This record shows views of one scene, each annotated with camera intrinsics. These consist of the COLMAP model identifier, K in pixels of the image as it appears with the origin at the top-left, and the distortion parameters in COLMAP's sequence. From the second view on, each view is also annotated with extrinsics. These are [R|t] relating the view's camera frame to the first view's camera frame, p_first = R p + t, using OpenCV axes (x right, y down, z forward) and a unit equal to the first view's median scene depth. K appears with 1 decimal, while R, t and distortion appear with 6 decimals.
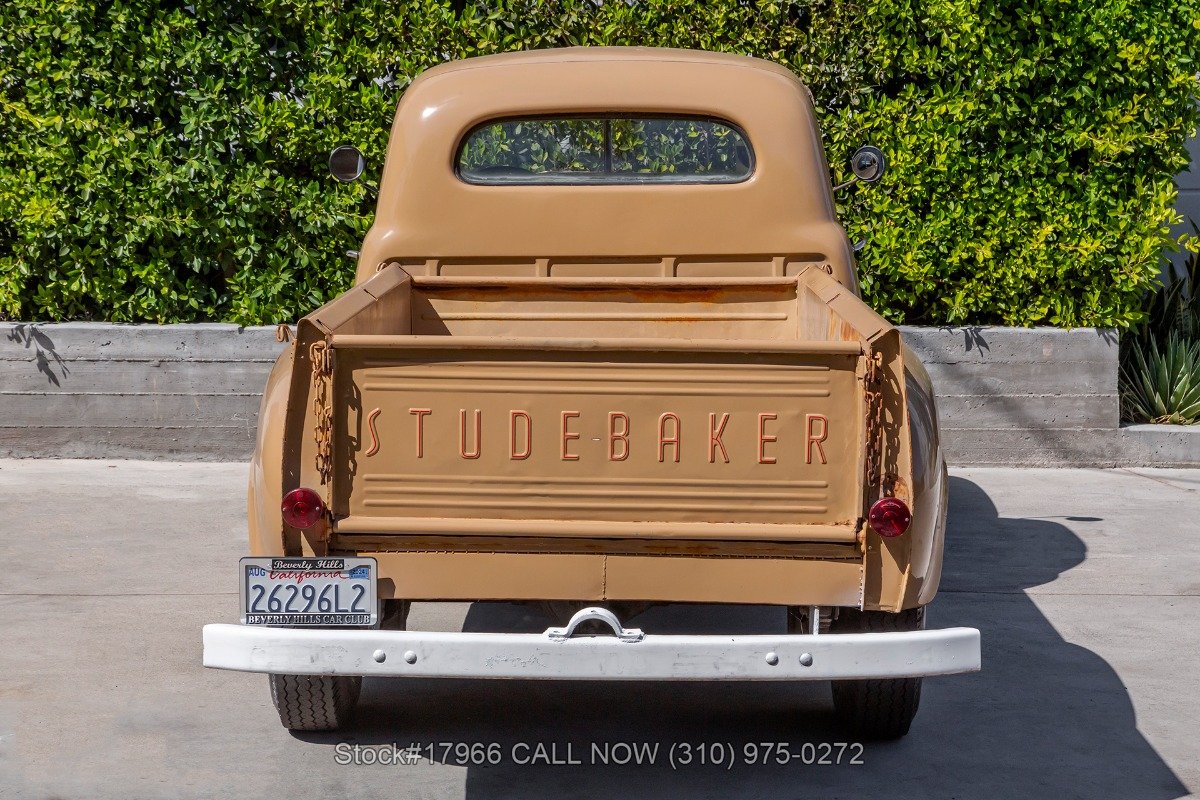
lens RADIAL K [[2899.1, 0, 613.7], [0, 2899.1, 399.0], [0, 0, 1]] dist [0.513369, 0.000000]
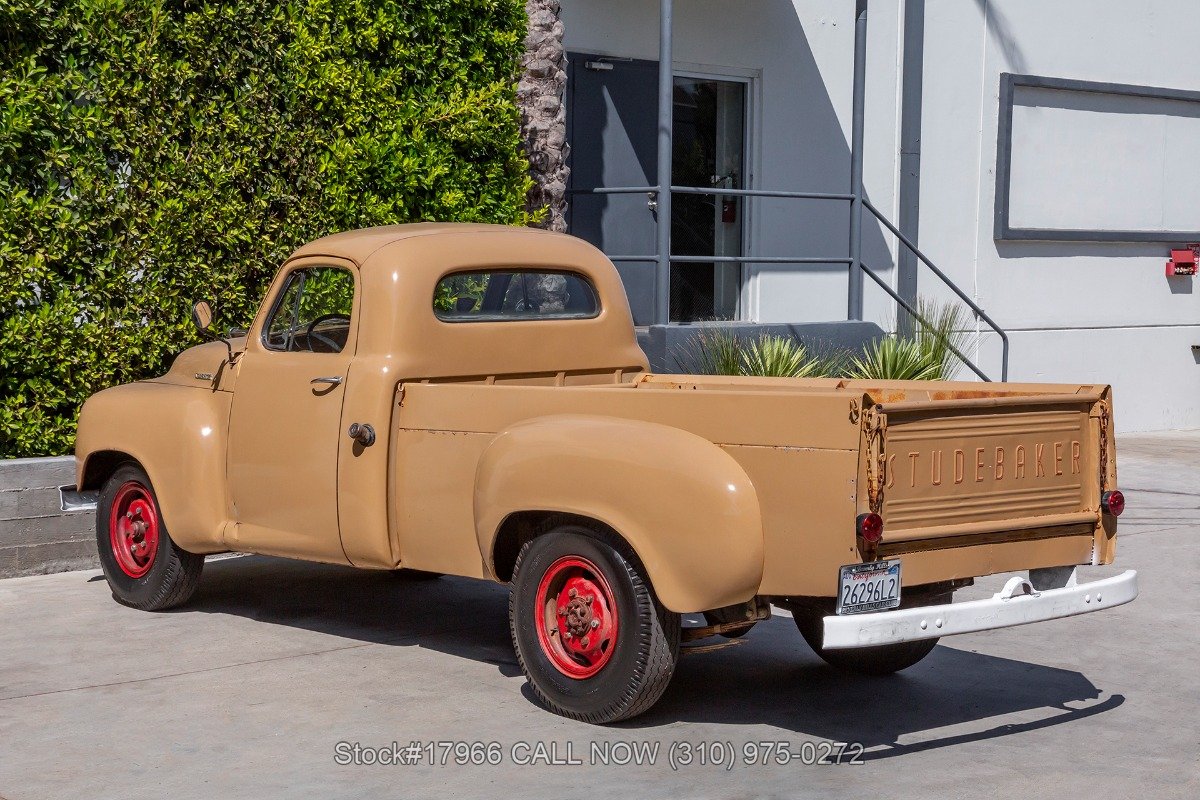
lens RADIAL K [[2137.7, 0, 651.8], [0, 2137.7, 431.7], [0, 0, 1]] dist [0.252401, 0.000000]
pose [[0.706912, -0.053386, 0.705284, -0.522793], [0.086820, 0.996156, -0.011618, -0.003603], [-0.701953, 0.069446, 0.708830, 0.190229]]
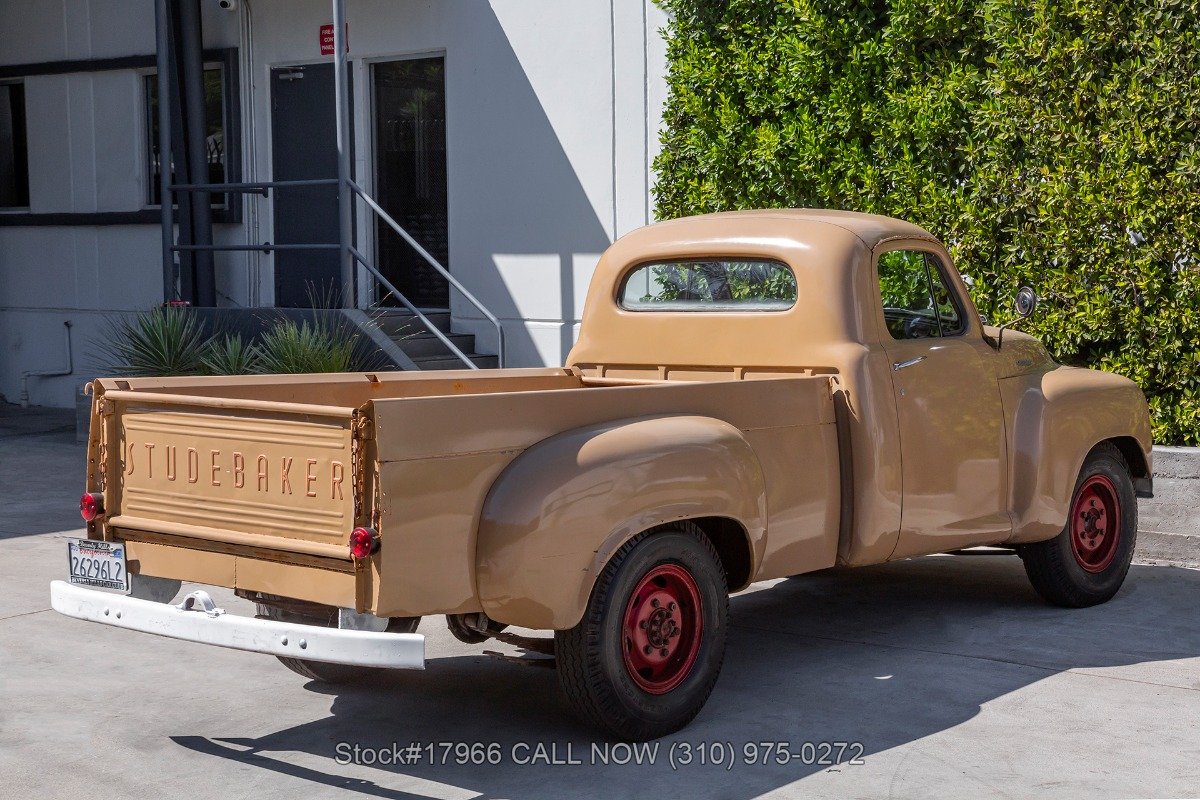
lens RADIAL K [[2137.7, 0, 587.4], [0, 2137.7, 393.8], [0, 0, 1]] dist [0.252401, 0.000000]
pose [[0.753566, 0.032560, -0.656565, 0.458234], [-0.071701, 0.996885, -0.032856, -0.000999], [0.653450, 0.071836, 0.753554, 0.188501]]
